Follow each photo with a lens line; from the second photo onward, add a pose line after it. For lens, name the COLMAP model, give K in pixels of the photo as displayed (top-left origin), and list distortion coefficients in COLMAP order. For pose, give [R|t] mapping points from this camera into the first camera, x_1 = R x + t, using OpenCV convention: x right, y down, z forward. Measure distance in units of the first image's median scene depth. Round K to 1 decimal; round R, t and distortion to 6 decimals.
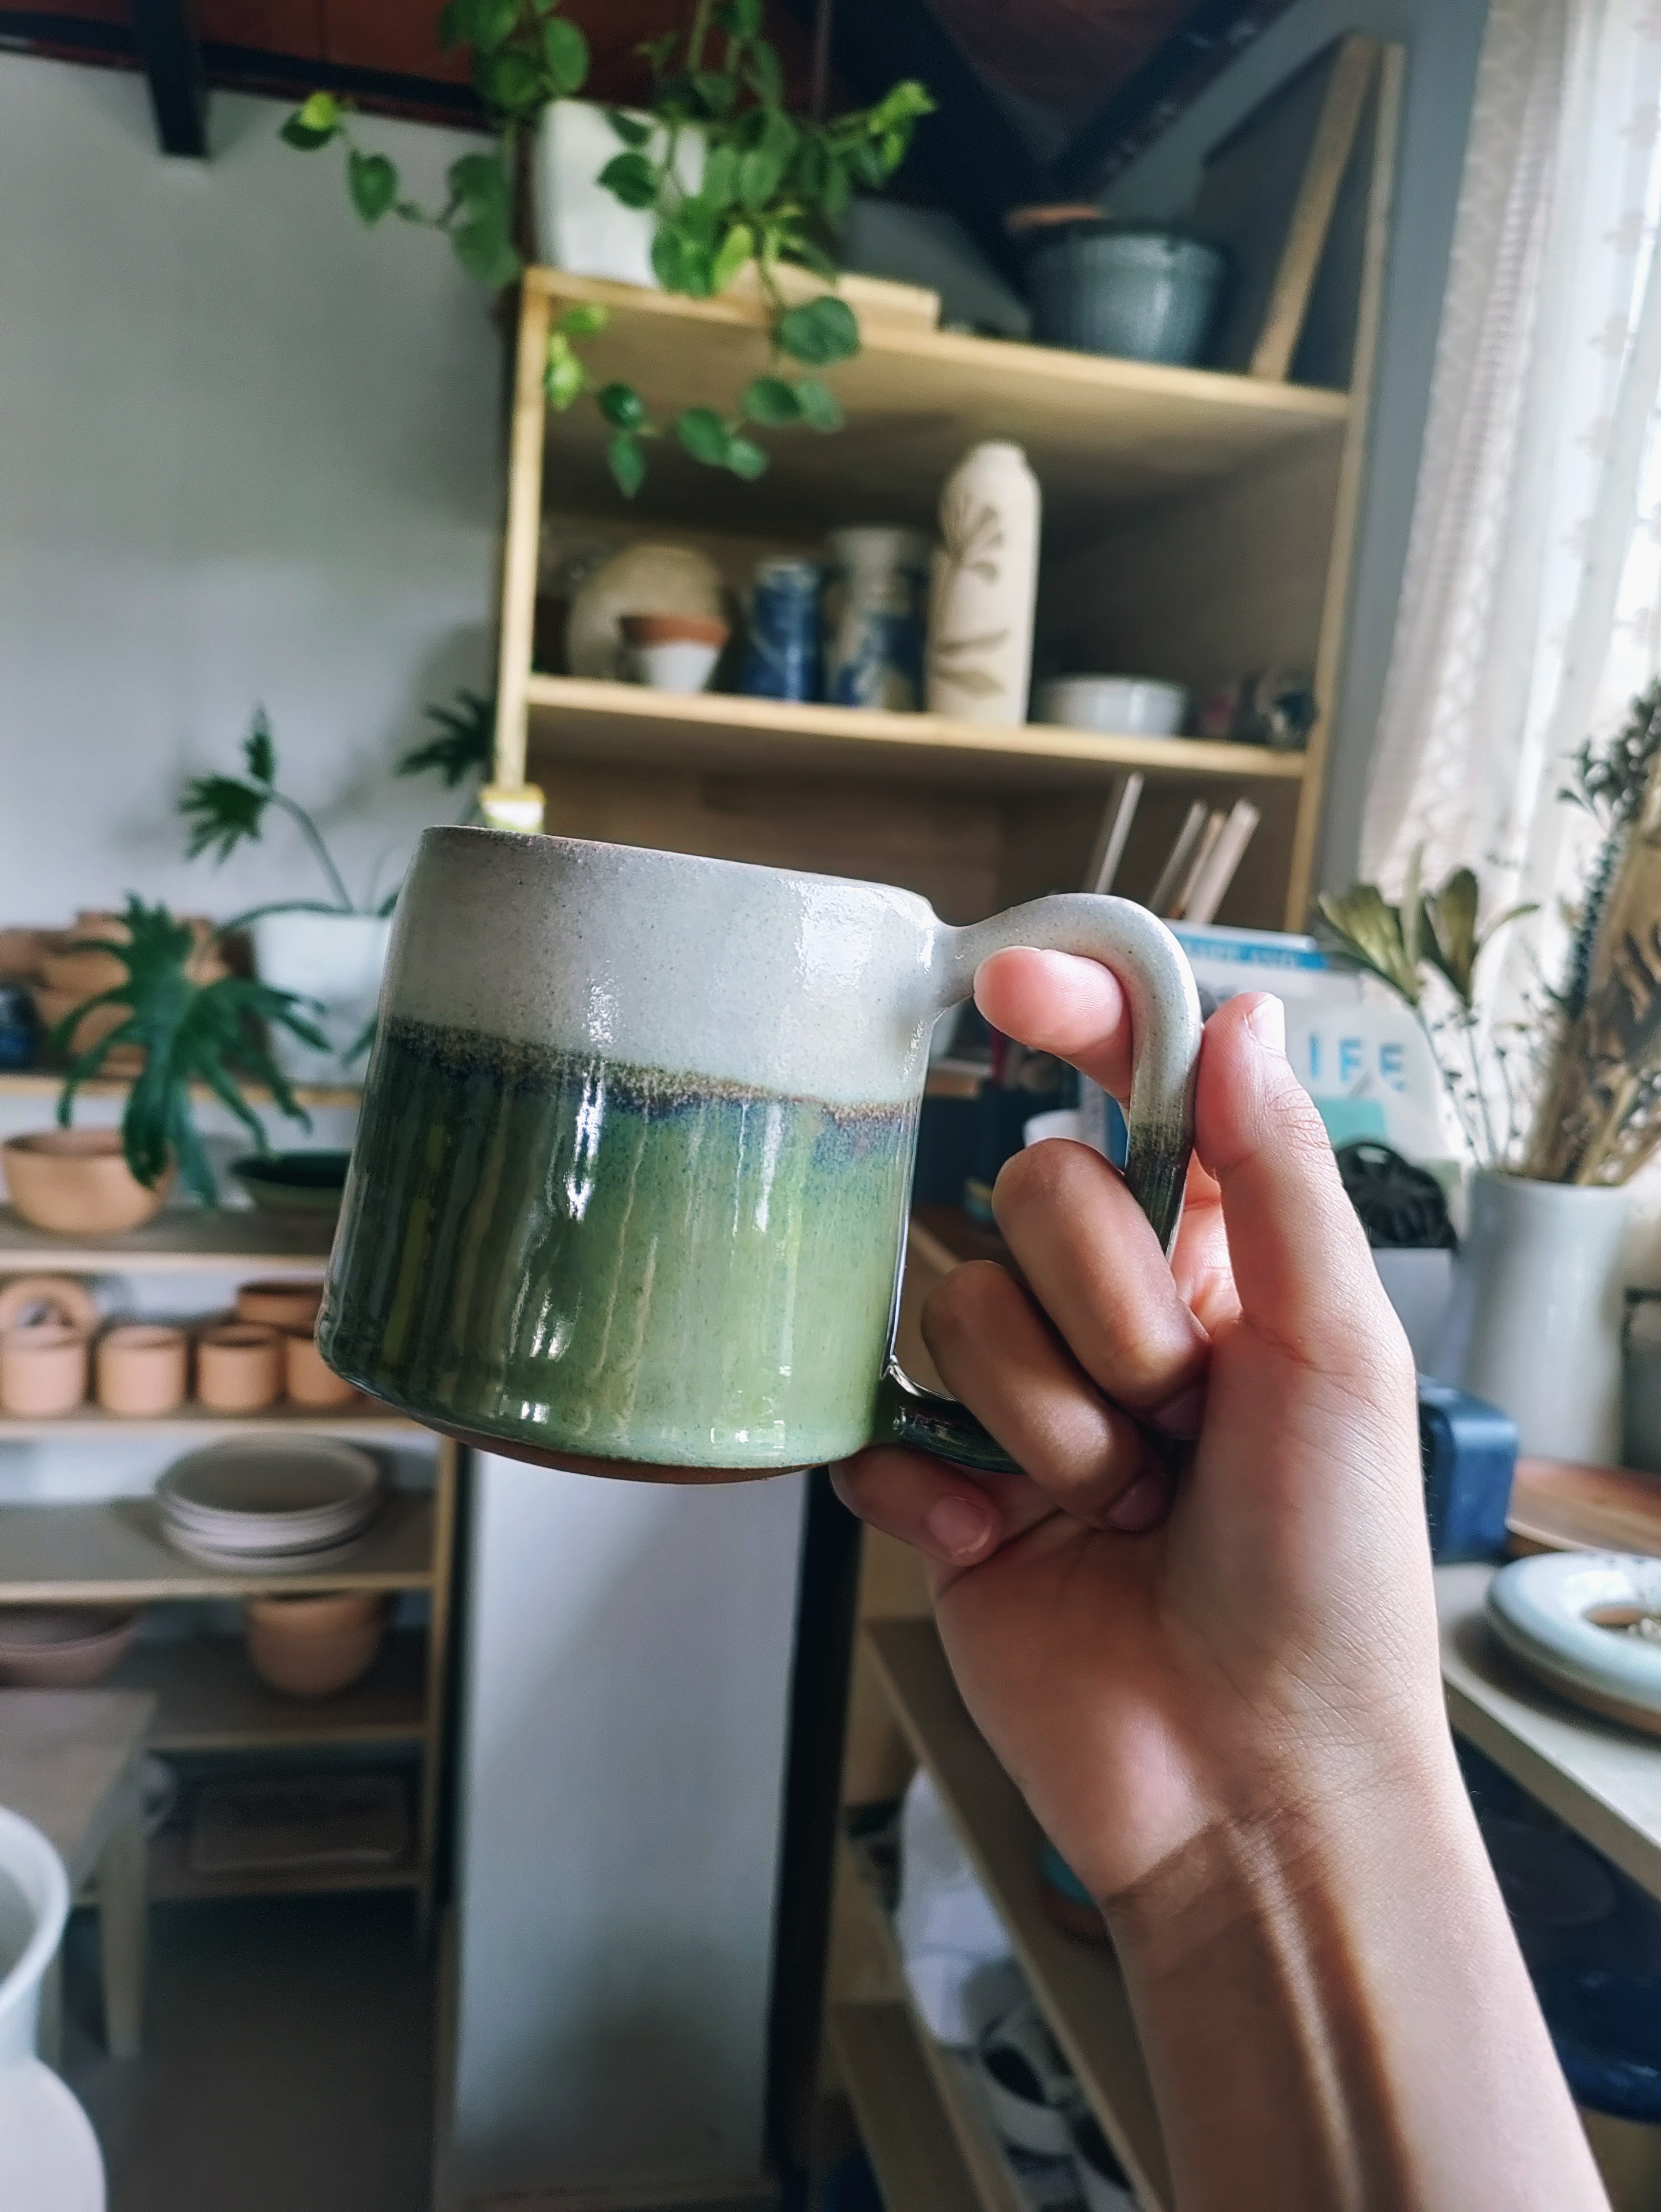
lens RADIAL K [[1656.5, 0, 834.1], [0, 1656.5, 1125.0], [0, 0, 1]] dist [0.004439, -0.005593]
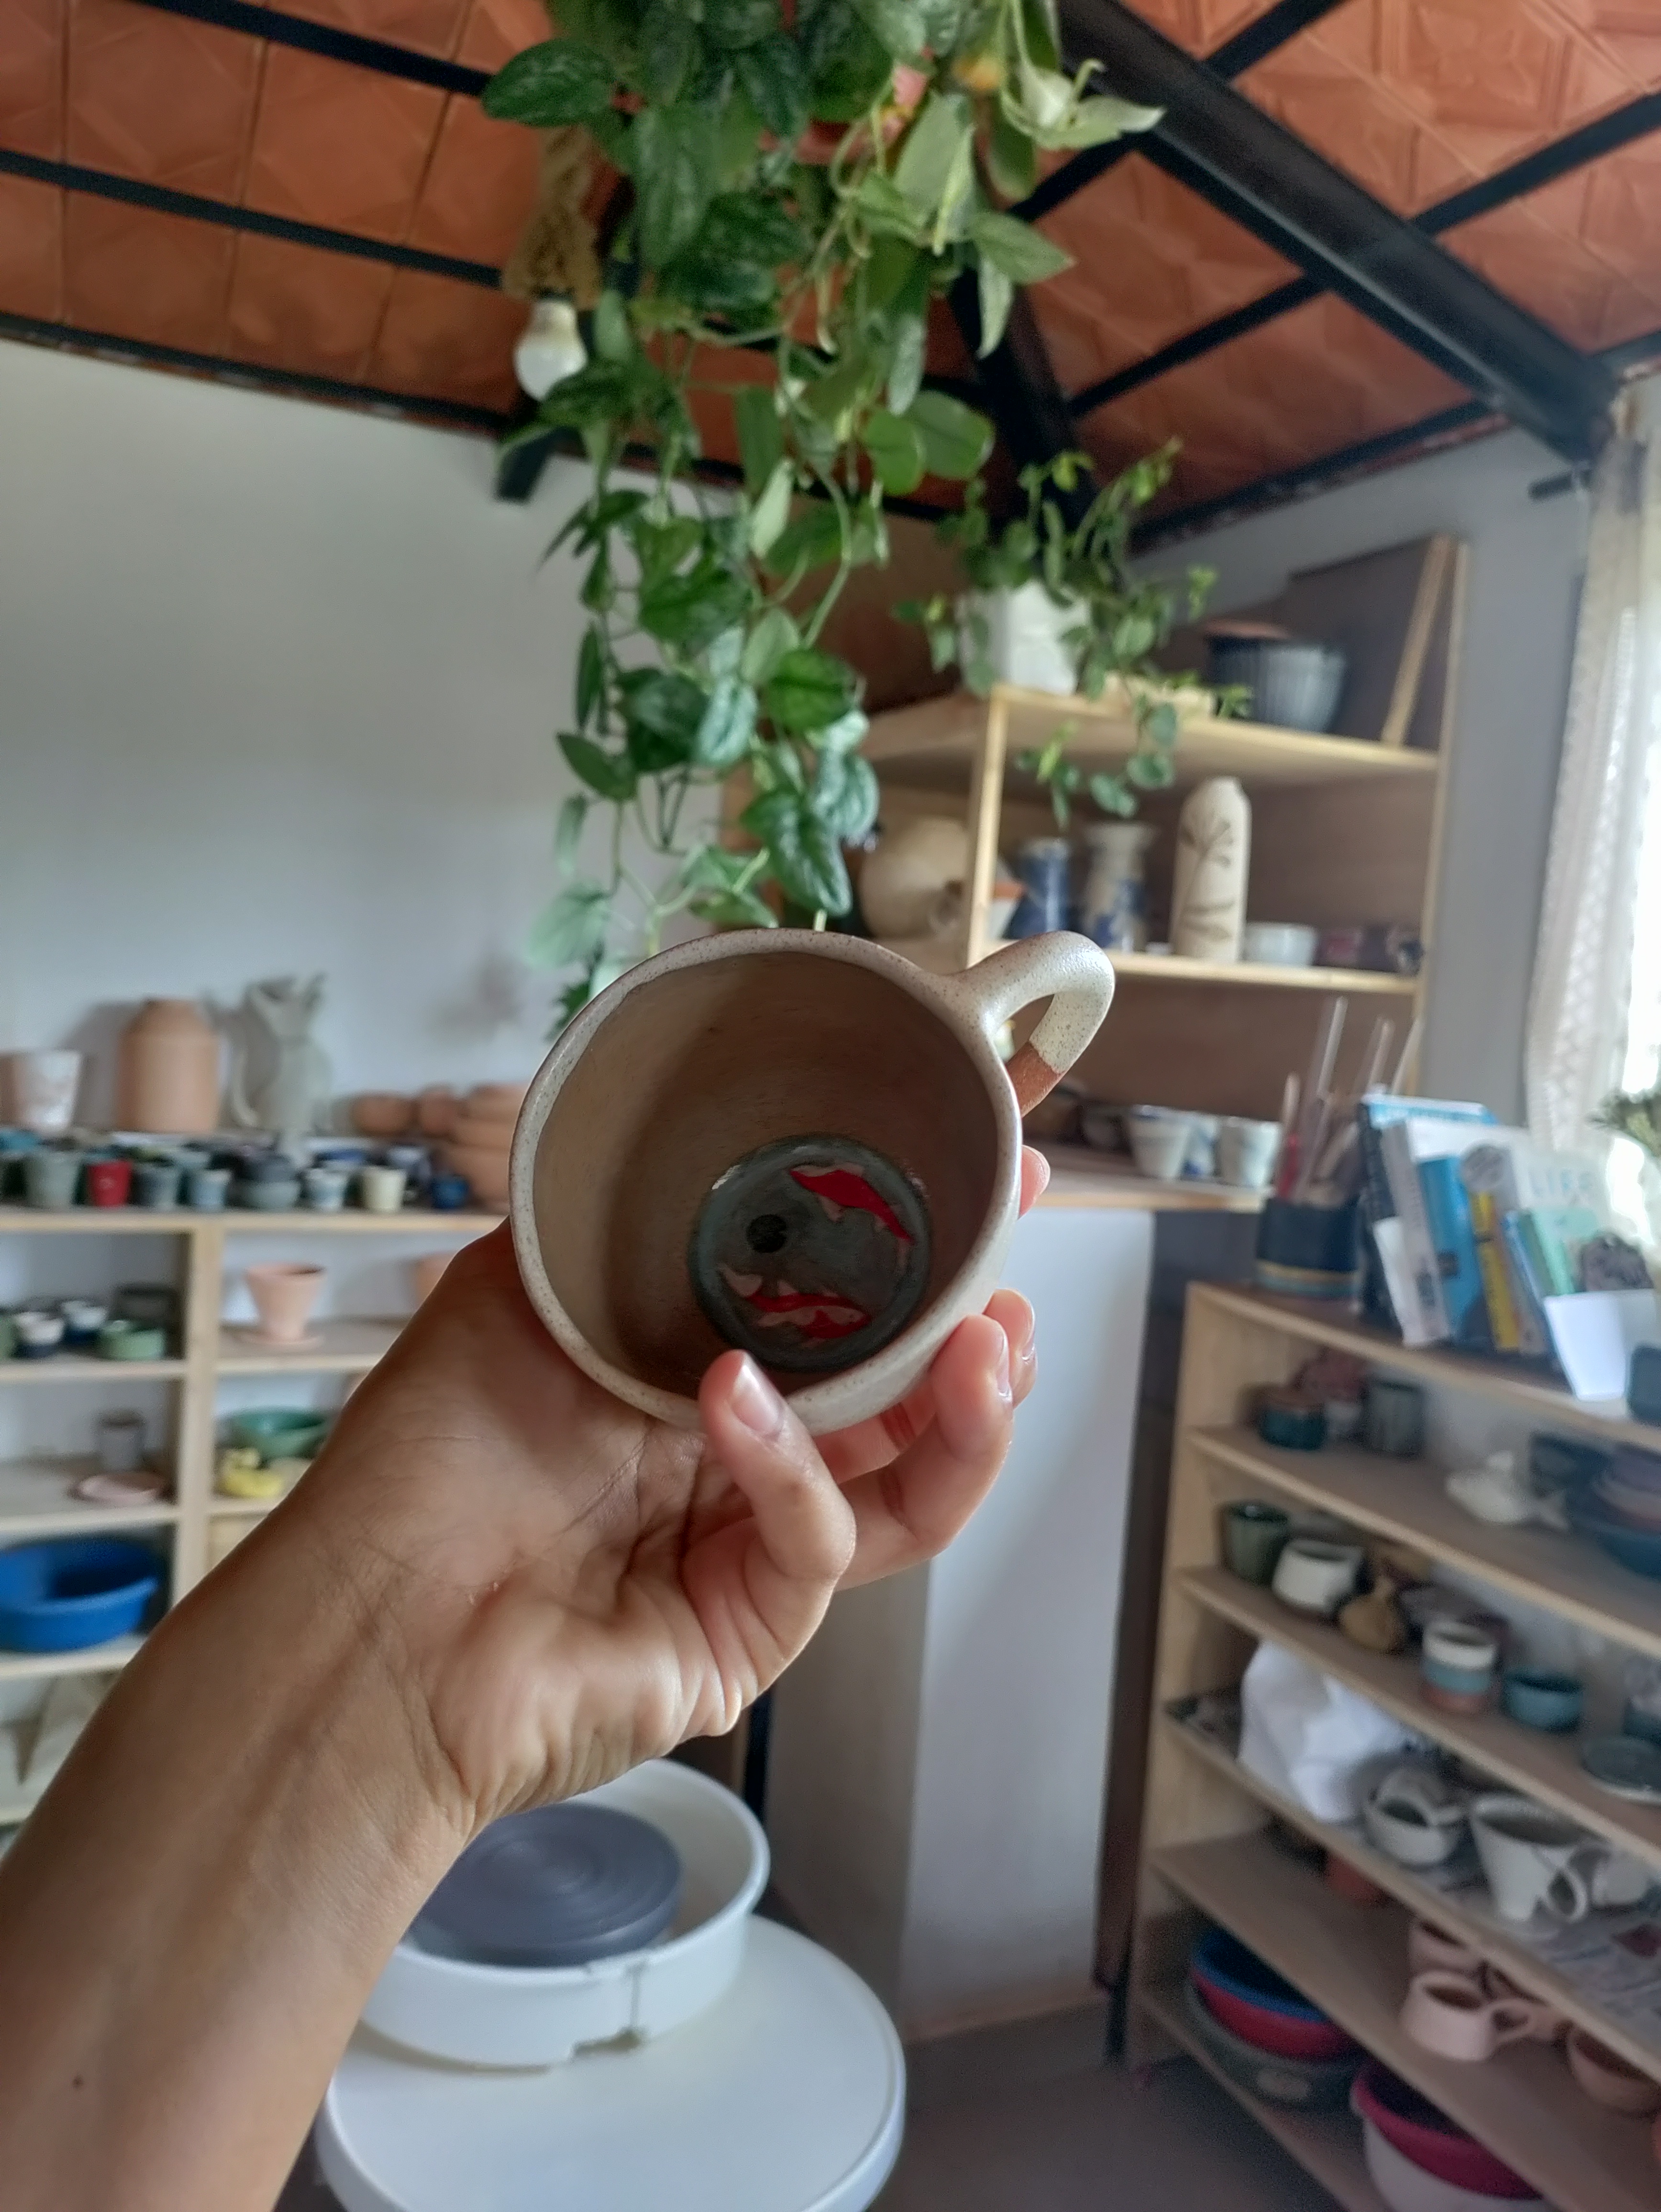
lens RADIAL K [[1636.9, 0, 836.9], [0, 1636.9, 1110.8], [0, 0, 1]] dist [0.038043, -0.053734]
pose [[0.972425, -0.029562, 0.231335, -0.624177], [0.042378, 0.997818, -0.050627, -0.044968], [-0.229334, 0.059034, 0.971556, -0.380194]]
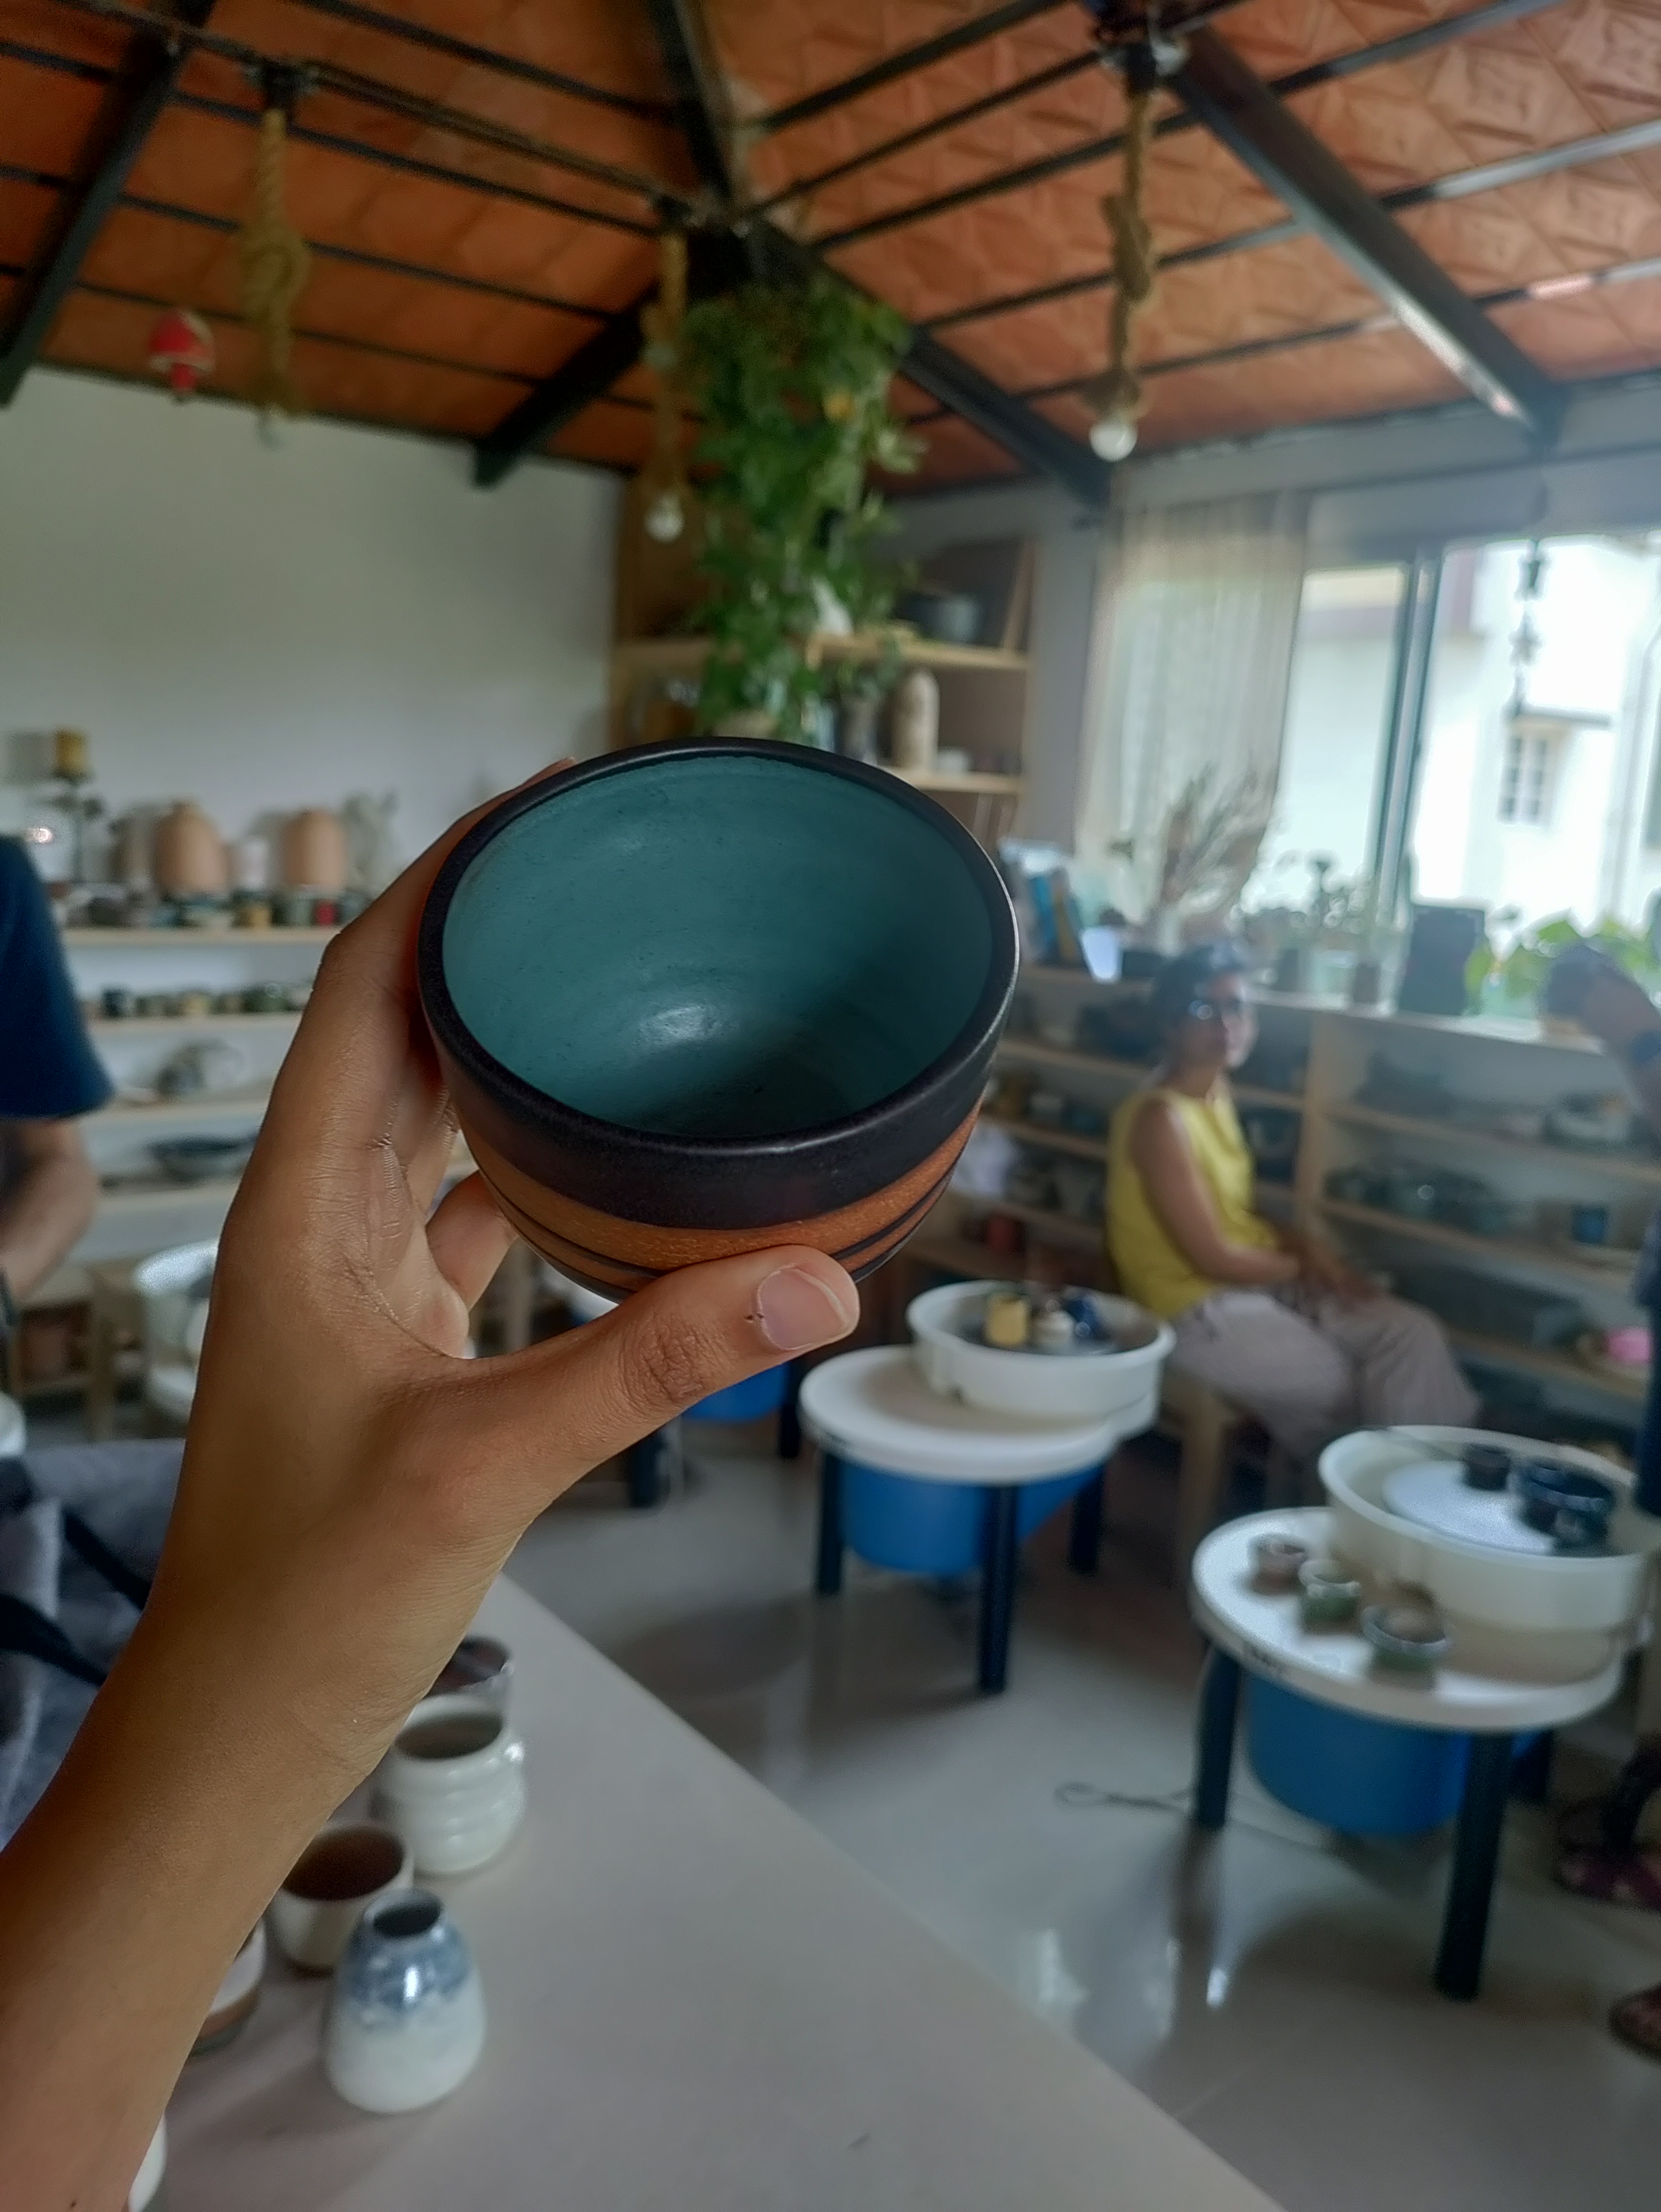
lens RADIAL K [[1656.5, 0, 834.1], [0, 1656.5, 1125.0], [0, 0, 1]] dist [0.004439, -0.005593]
pose [[0.894504, -0.118866, 0.430969, -1.390506], [0.088656, 0.992024, 0.089599, 0.091881], [-0.438182, -0.041939, 0.897907, -1.560122]]
